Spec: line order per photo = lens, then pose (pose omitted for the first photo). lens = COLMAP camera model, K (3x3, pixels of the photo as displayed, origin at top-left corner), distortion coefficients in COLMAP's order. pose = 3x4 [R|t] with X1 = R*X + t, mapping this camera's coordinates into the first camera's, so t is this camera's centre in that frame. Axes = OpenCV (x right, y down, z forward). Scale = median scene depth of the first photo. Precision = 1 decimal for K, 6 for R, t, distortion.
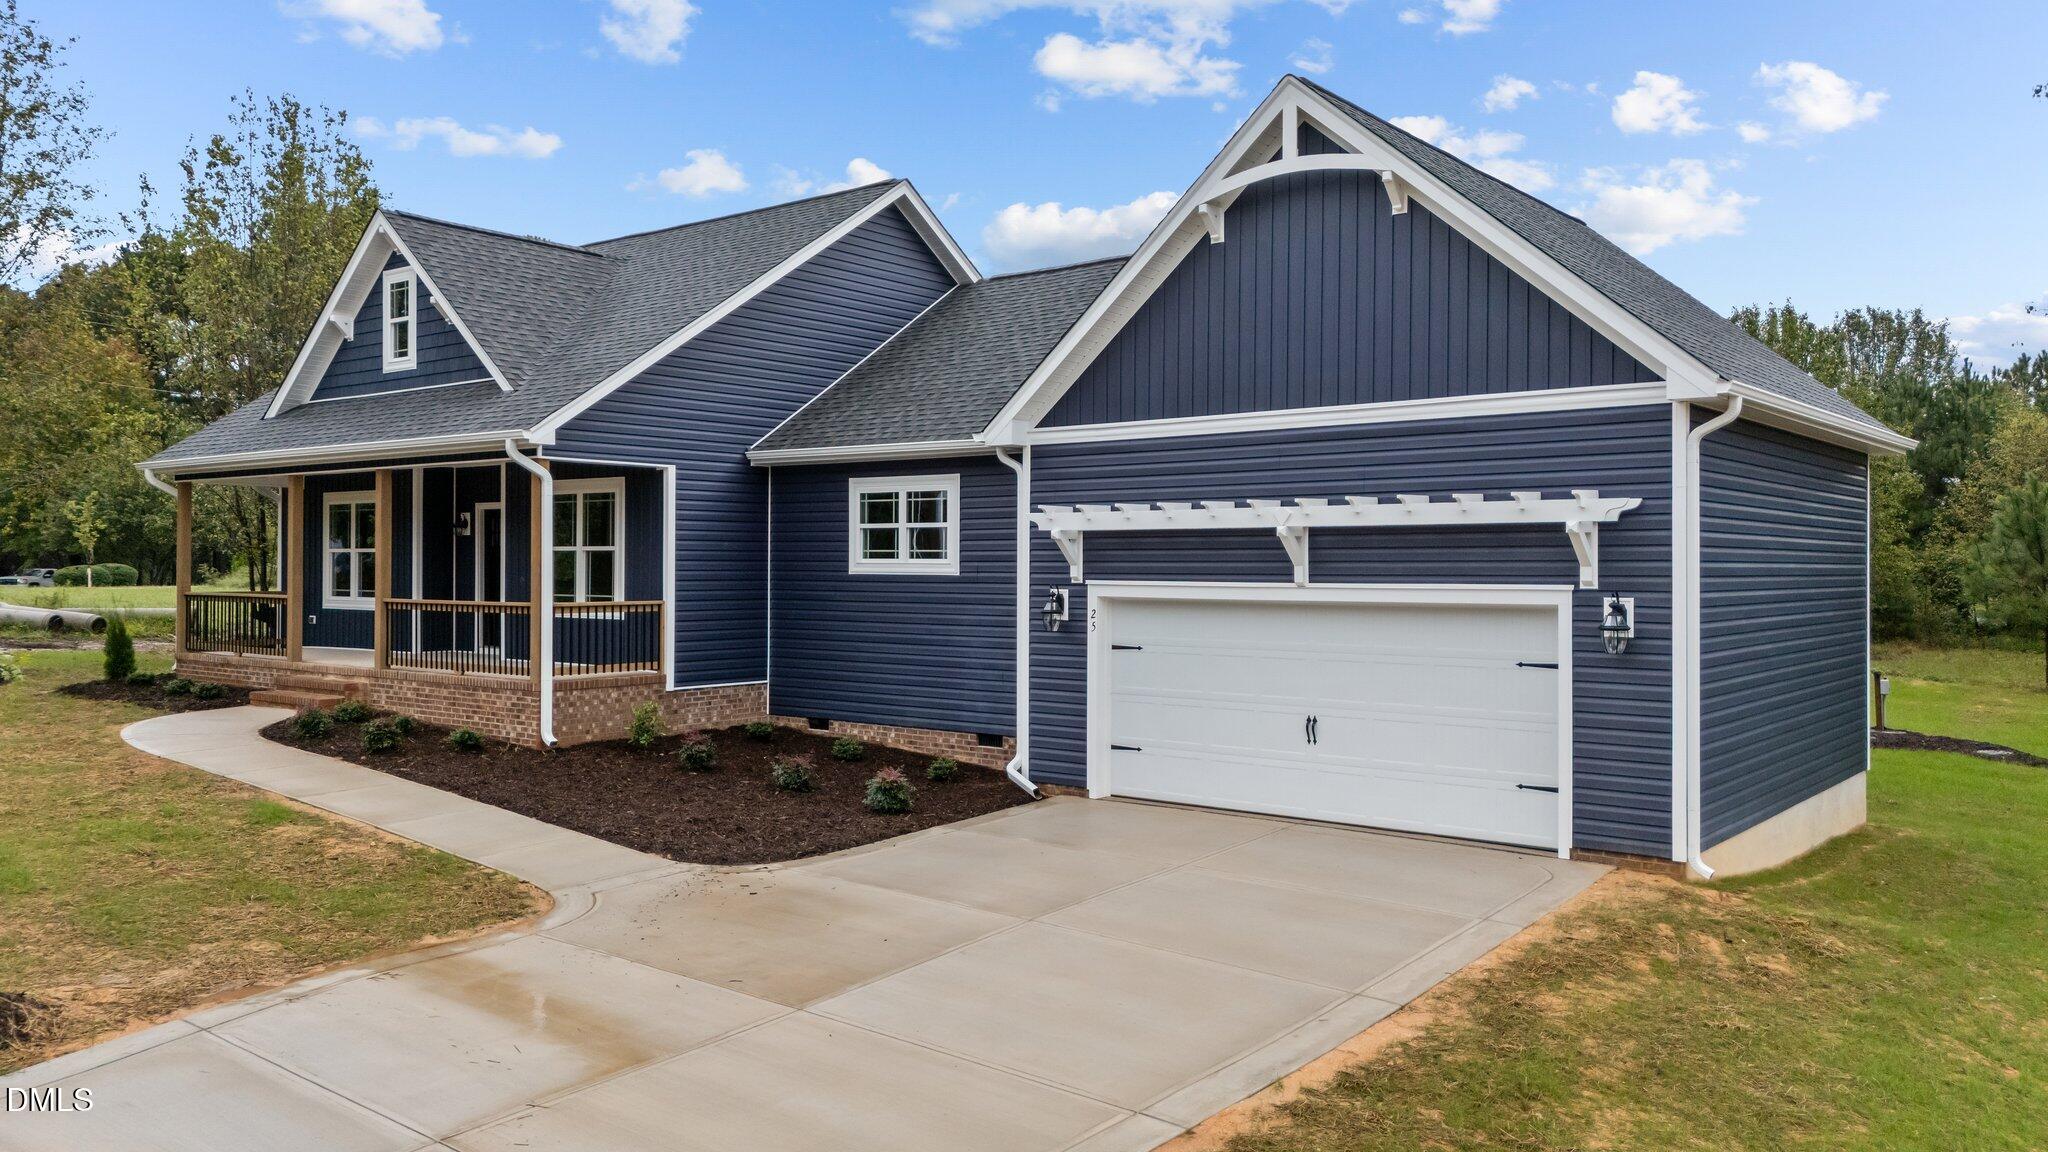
lens RADIAL K [[1502.9, 0, 1024.0], [0, 1502.9, 576.0], [0, 0, 1]] dist [0.131917, -0.165862]
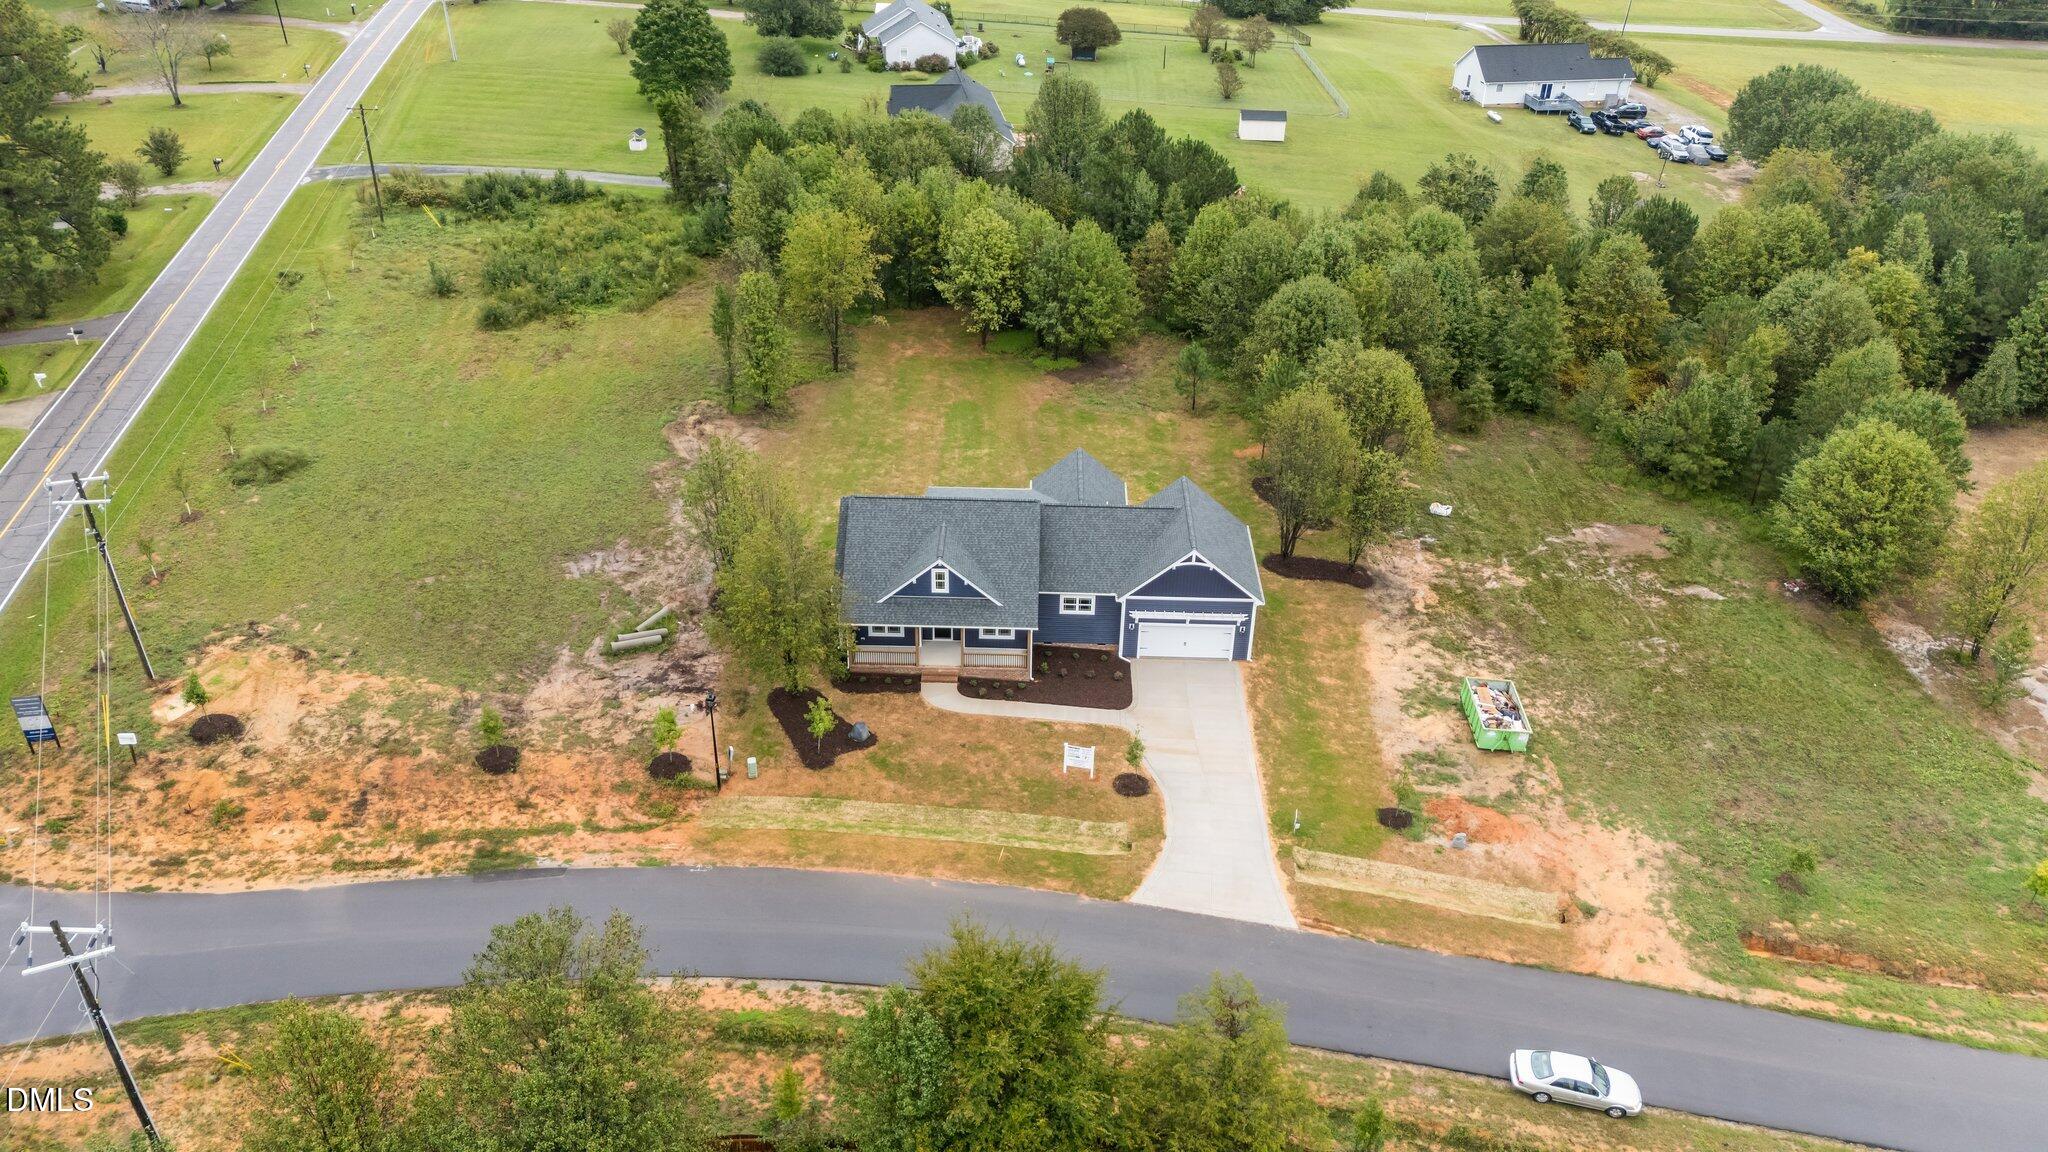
lens RADIAL K [[1502.9, 0, 1024.0], [0, 1502.9, 576.0], [0, 0, 1]] dist [0.131917, -0.165862]
pose [[0.786437, -0.318129, 0.529443, -2.596150], [-0.012706, 0.848648, 0.528805, -2.514742], [-0.617540, -0.422599, 0.663366, -1.824852]]
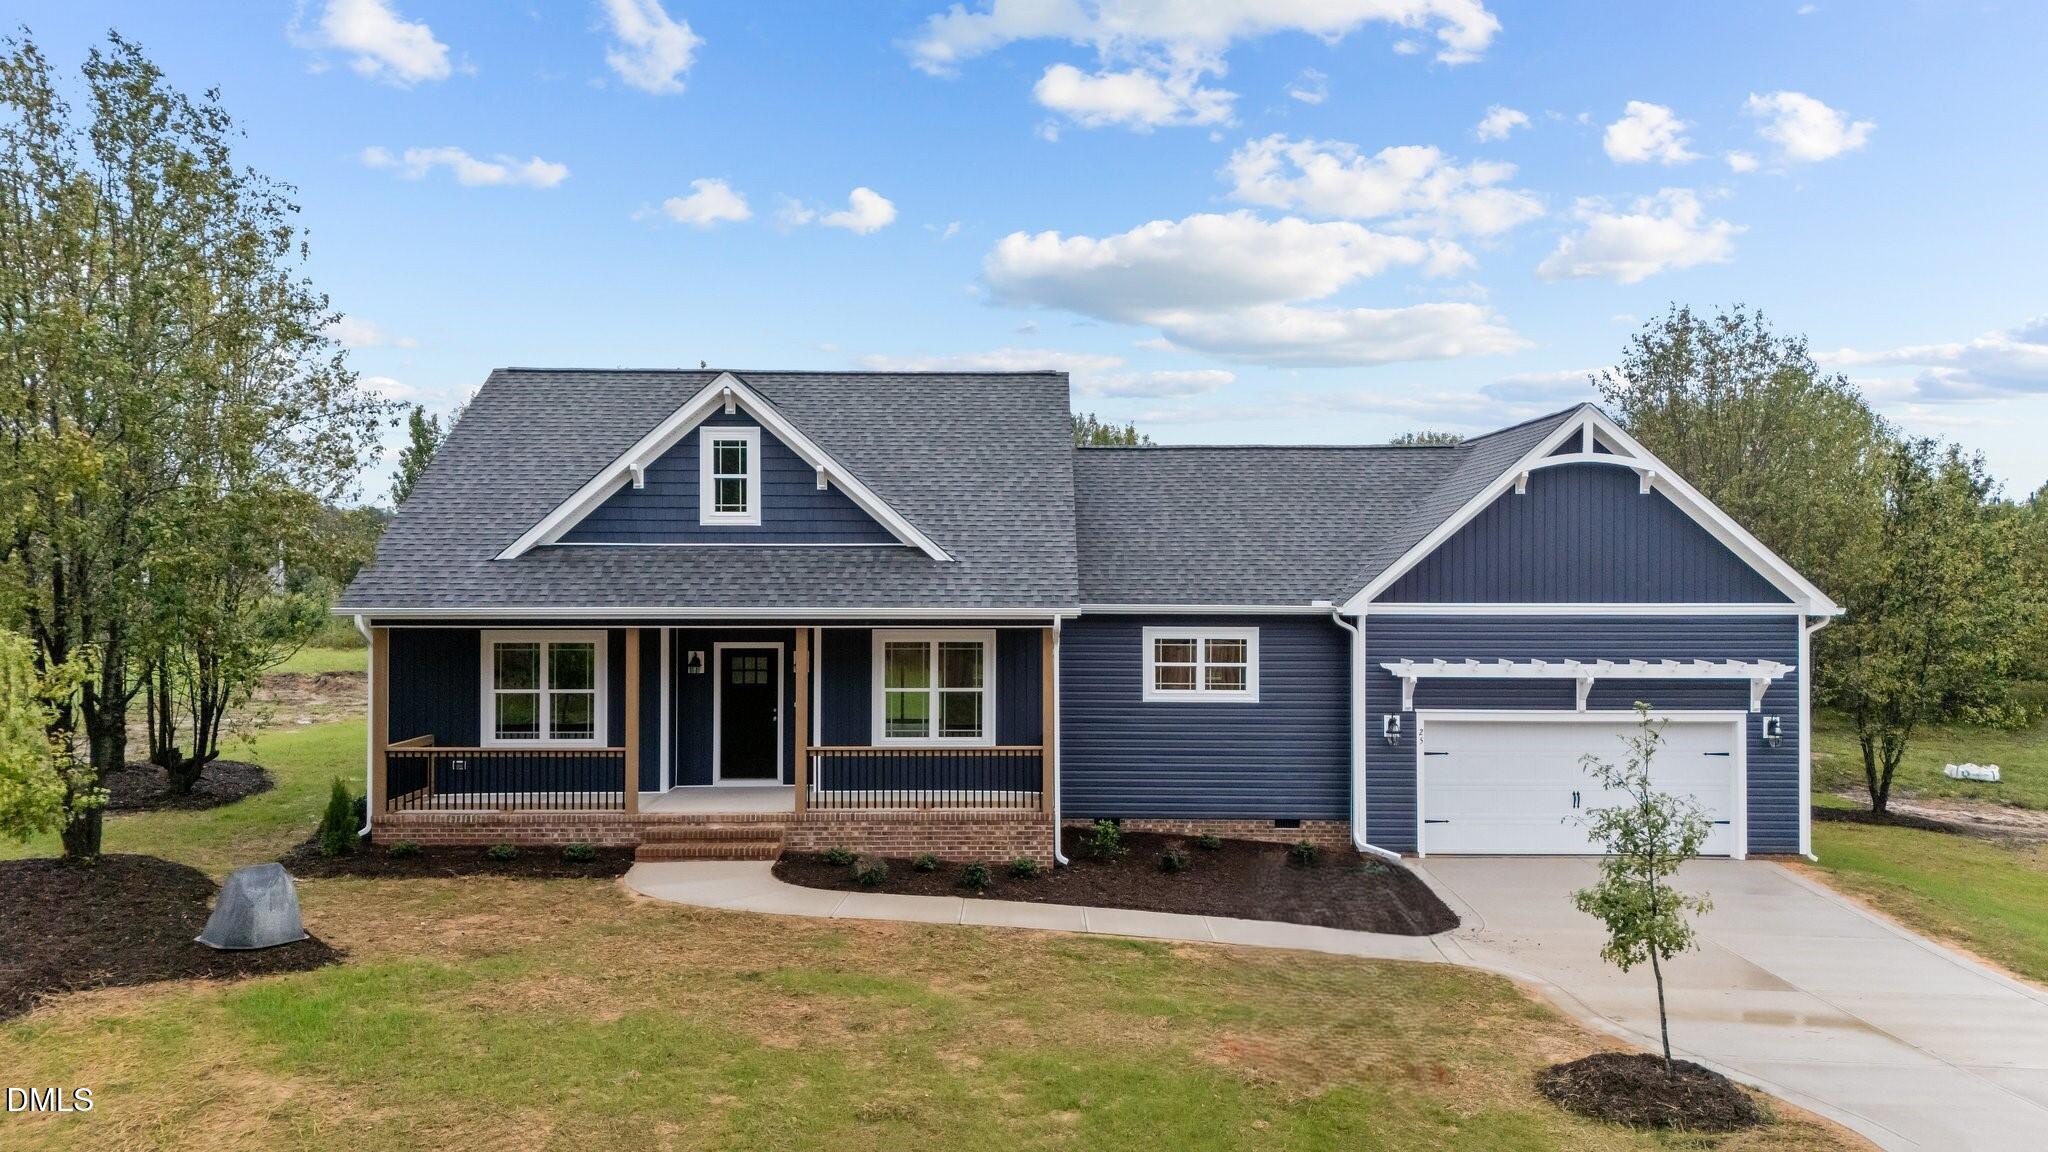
lens RADIAL K [[1502.9, 0, 1024.0], [0, 1502.9, 576.0], [0, 0, 1]] dist [0.131917, -0.165862]
pose [[0.778215, -0.003413, 0.627989, -1.084226], [0.005282, 0.999985, -0.001110, -0.116598], [-0.627976, 0.004180, 0.778222, 0.080692]]
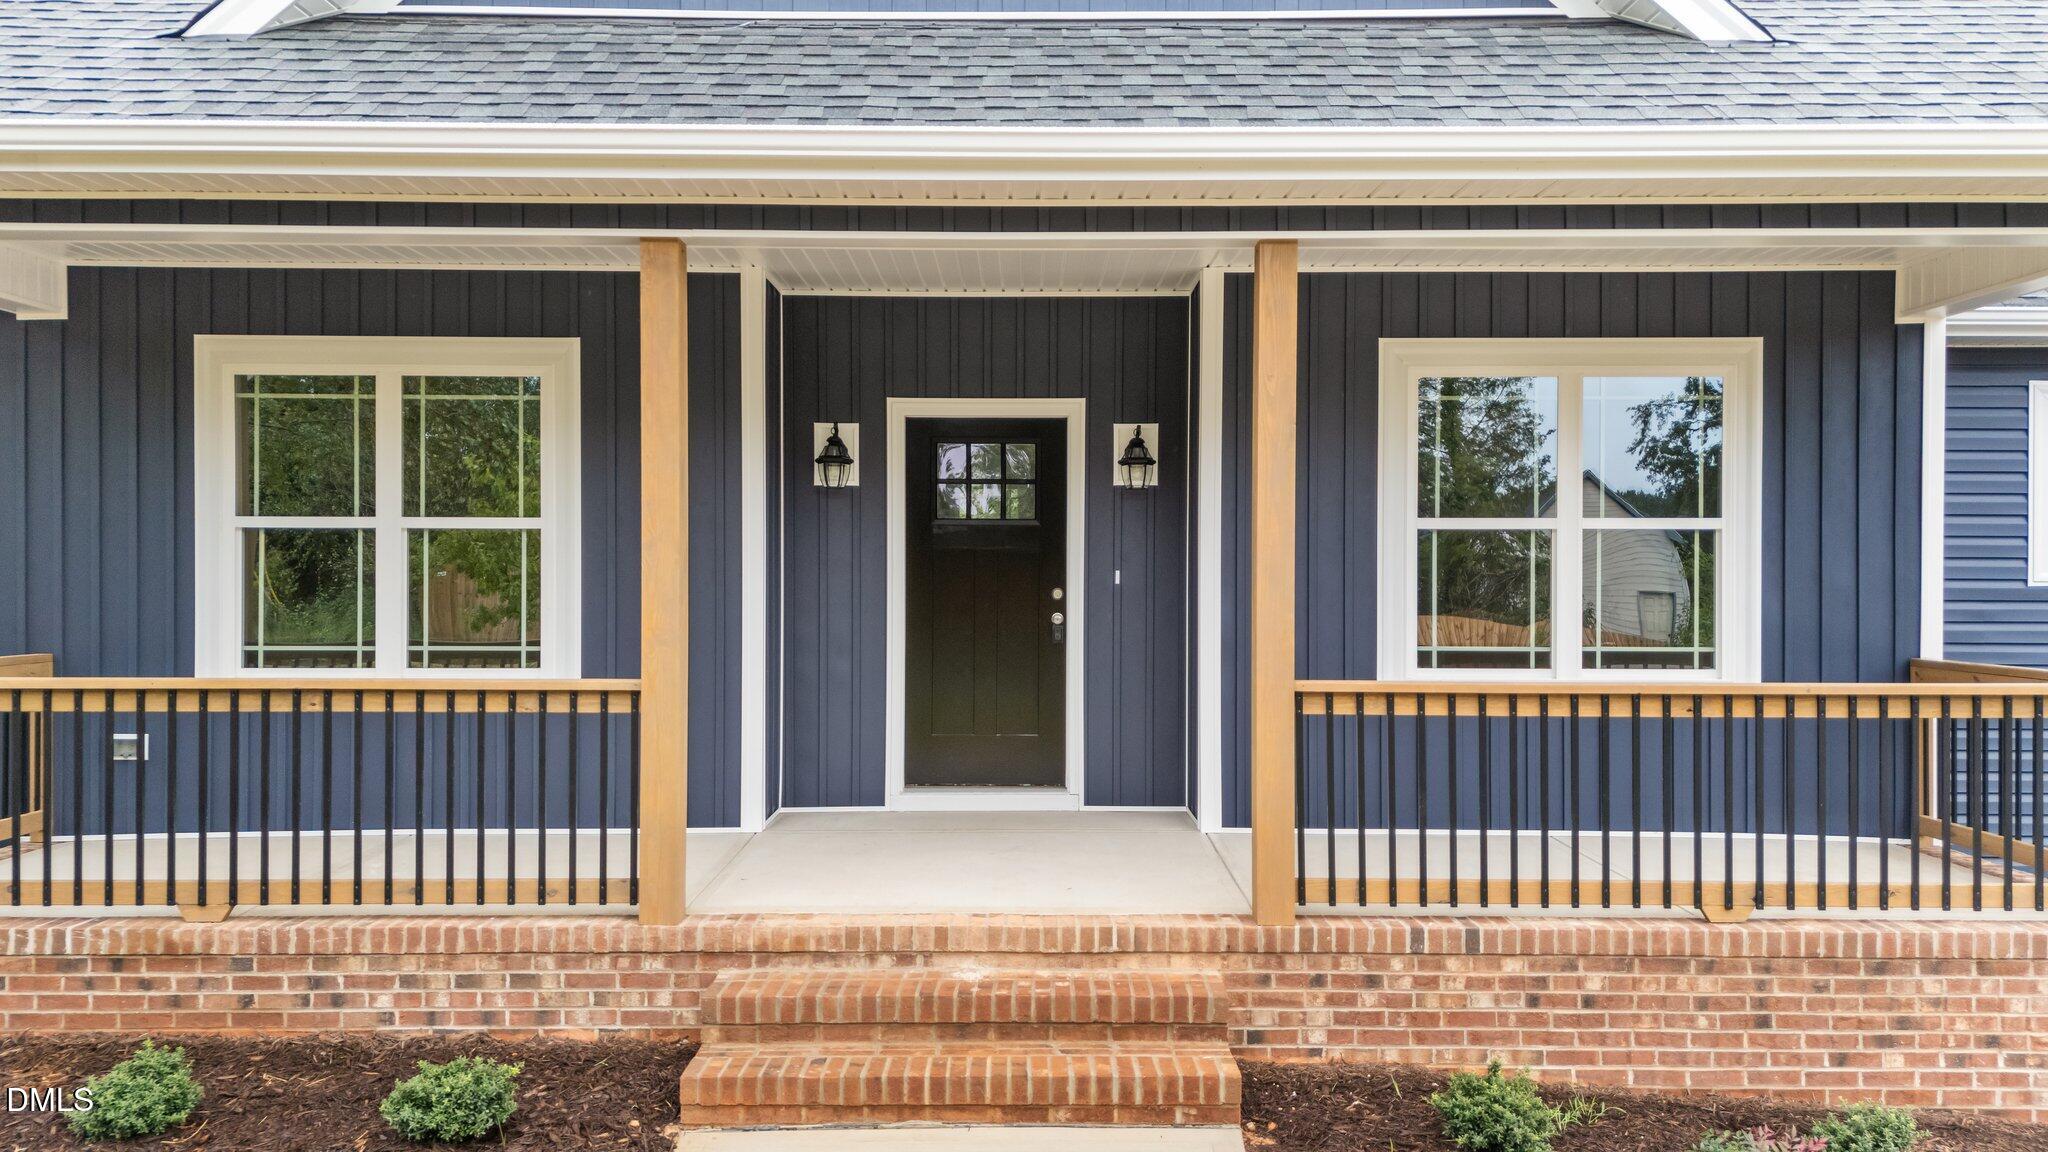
lens RADIAL K [[1502.9, 0, 1024.0], [0, 1502.9, 576.0], [0, 0, 1]] dist [0.131917, -0.165862]
pose [[0.777336, -0.003377, 0.629076, -0.720407], [0.004247, 0.999991, 0.000119, -0.006468], [-0.629071, 0.002579, 0.777344, 0.900609]]
